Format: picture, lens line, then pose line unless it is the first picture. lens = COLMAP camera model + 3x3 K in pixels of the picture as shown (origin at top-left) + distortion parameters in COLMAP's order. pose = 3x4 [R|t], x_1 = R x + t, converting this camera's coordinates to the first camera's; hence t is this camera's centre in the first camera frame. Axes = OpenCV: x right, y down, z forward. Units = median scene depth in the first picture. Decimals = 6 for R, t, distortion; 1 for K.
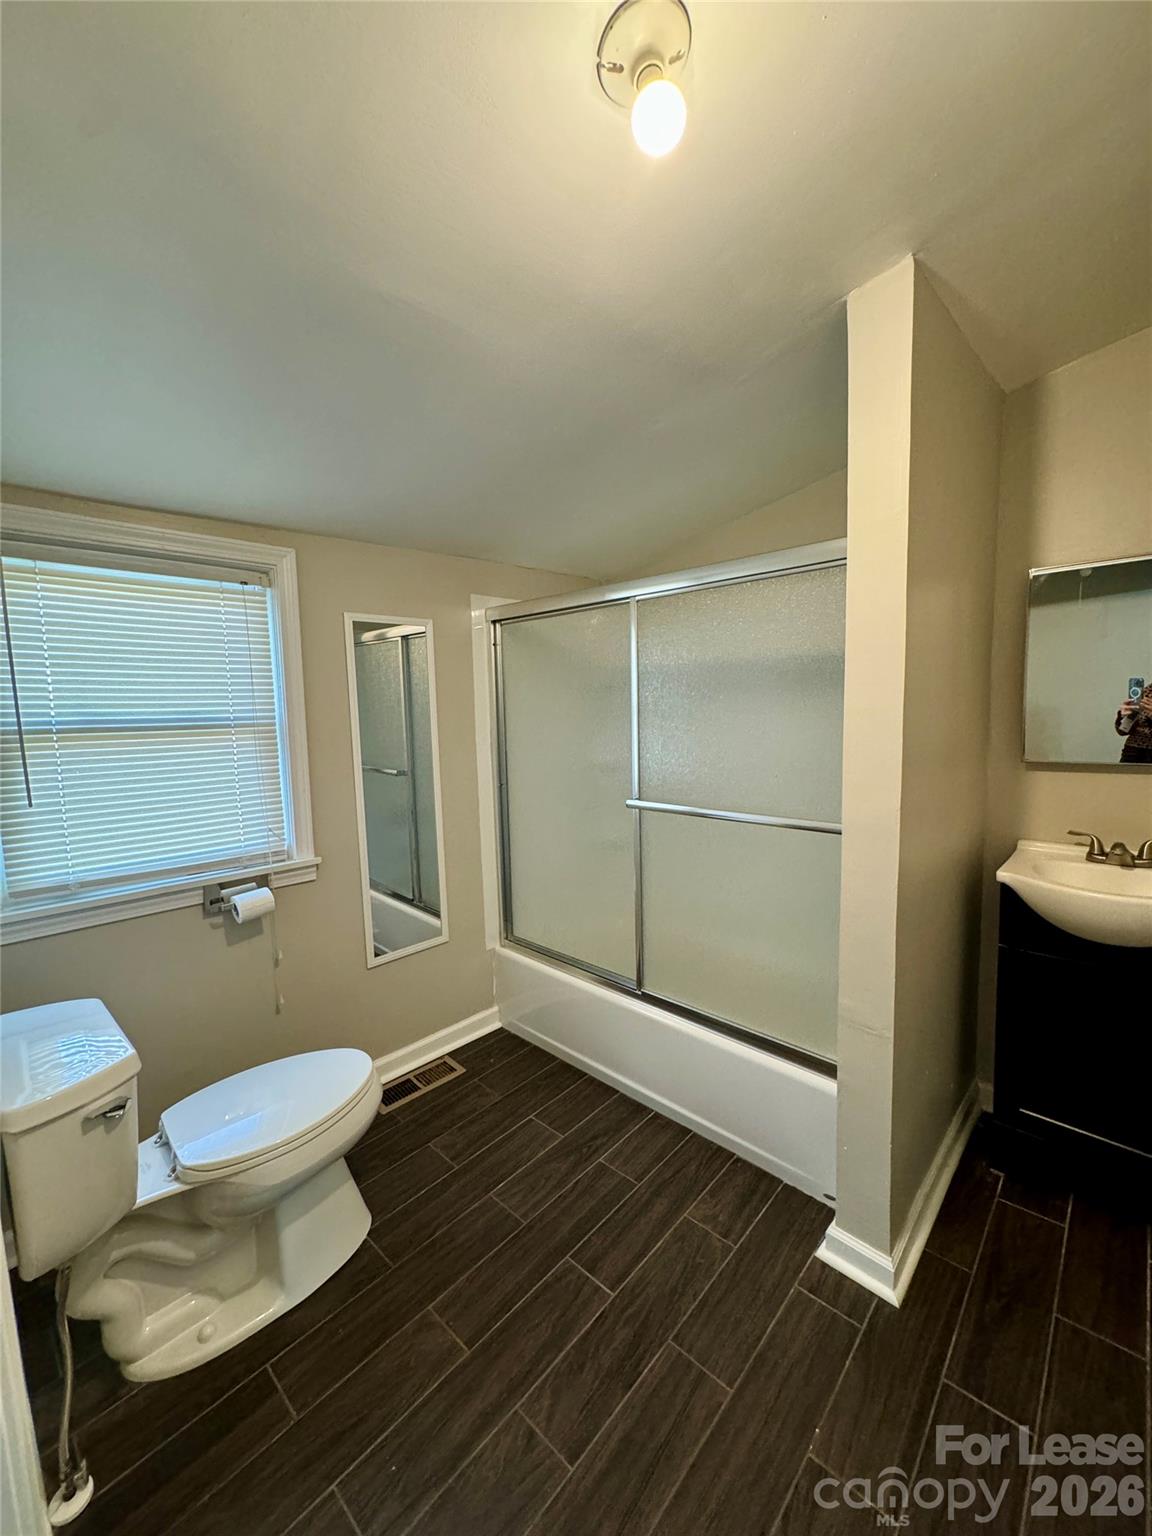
lens RADIAL K [[613.6, 0, 576.0], [0, 613.6, 768.0], [0, 0, 1]] dist [-0.000248, 0.000040]
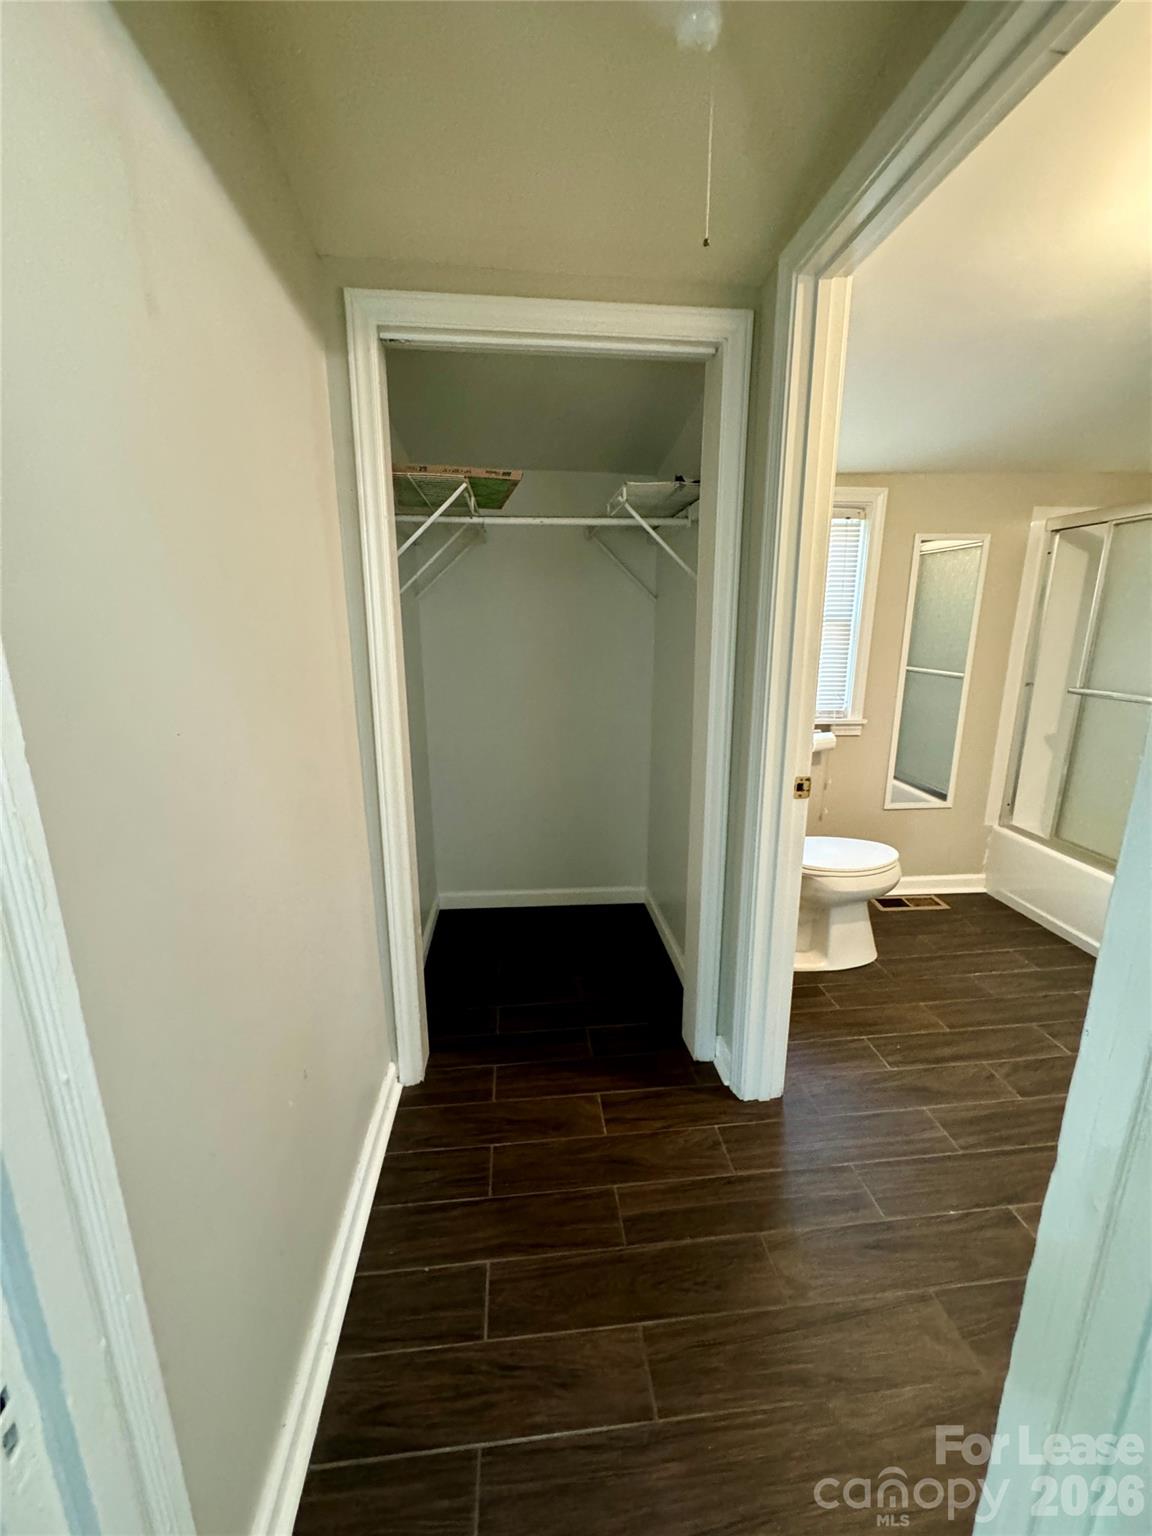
lens RADIAL K [[613.6, 0, 576.0], [0, 613.6, 768.0], [0, 0, 1]] dist [-0.000248, 0.000040]
pose [[0.751027, 0.176358, -0.636283, -0.007519], [-0.085867, 0.981573, 0.170710, 0.074538], [0.654664, -0.073572, 0.752331, -0.497883]]
